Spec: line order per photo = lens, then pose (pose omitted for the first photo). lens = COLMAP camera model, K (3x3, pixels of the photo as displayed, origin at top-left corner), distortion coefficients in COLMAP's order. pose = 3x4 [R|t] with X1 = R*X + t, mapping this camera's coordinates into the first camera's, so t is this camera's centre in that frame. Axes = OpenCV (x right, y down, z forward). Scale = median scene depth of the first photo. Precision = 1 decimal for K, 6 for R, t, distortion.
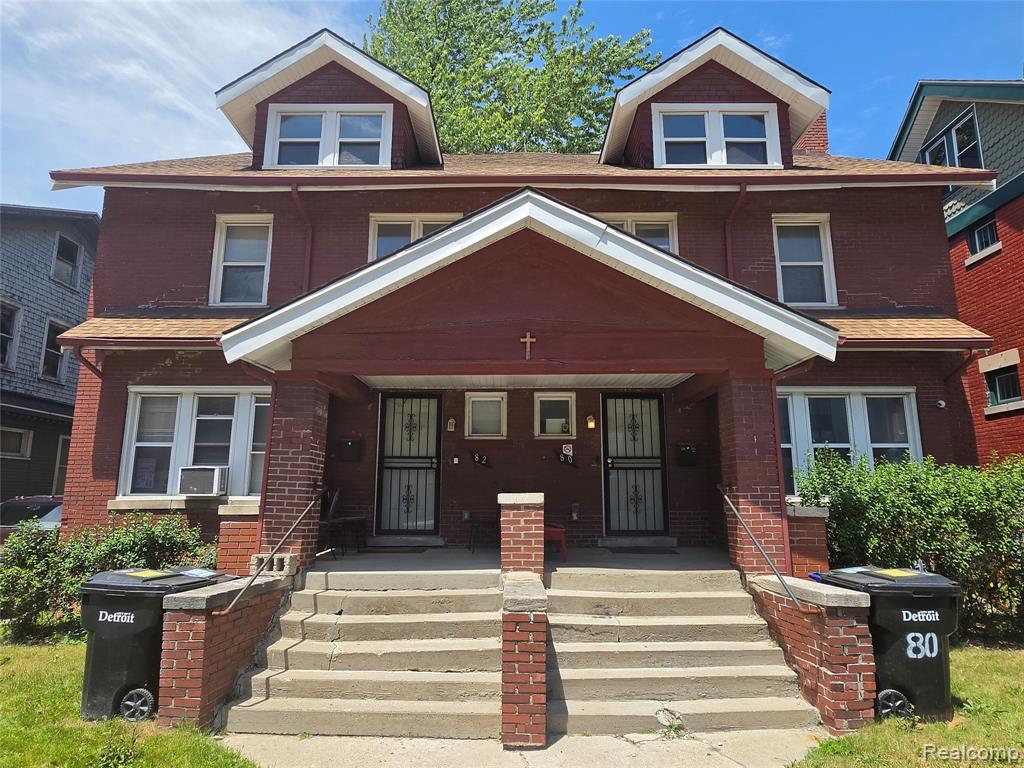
lens RADIAL K [[634.3, 0, 510.3], [0, 634.3, 376.0], [0, 0, 1]] dist [-0.000352, 0.001706]
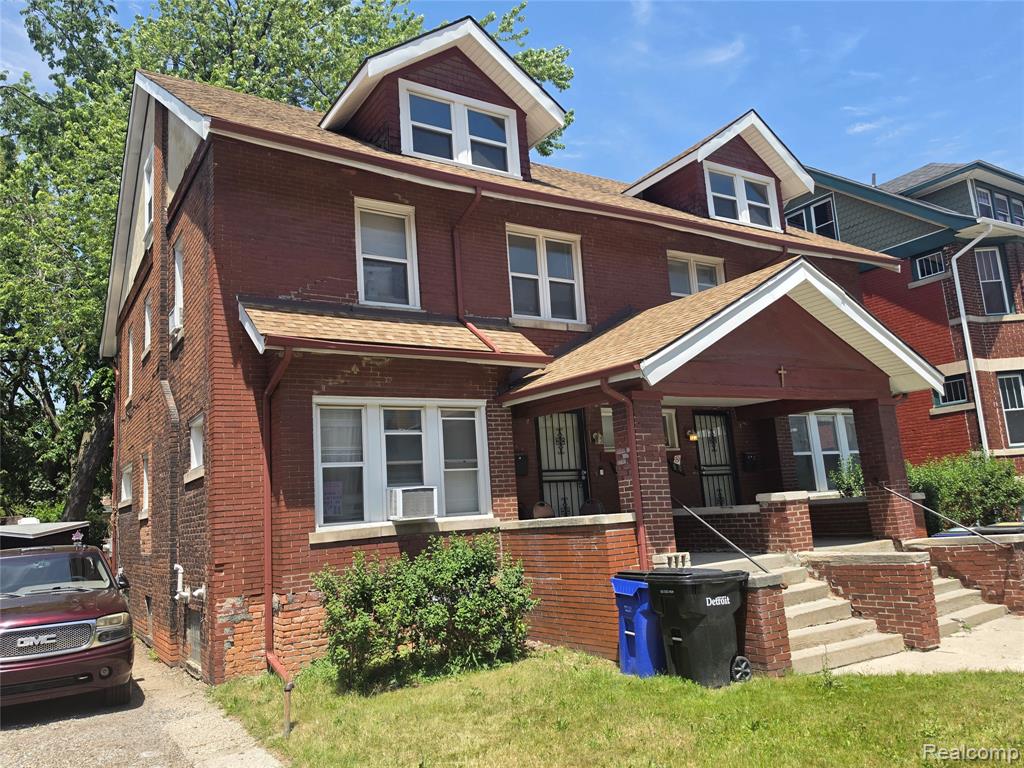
lens RADIAL K [[768.4, 0, 513.4], [0, 768.4, 382.7], [0, 0, 1]] dist [0.044024, -0.007422]
pose [[0.835782, 0.030978, 0.548187, -0.902310], [-0.031612, 0.999466, -0.008284, -0.001460], [-0.548151, -0.010405, 0.836315, 0.004578]]
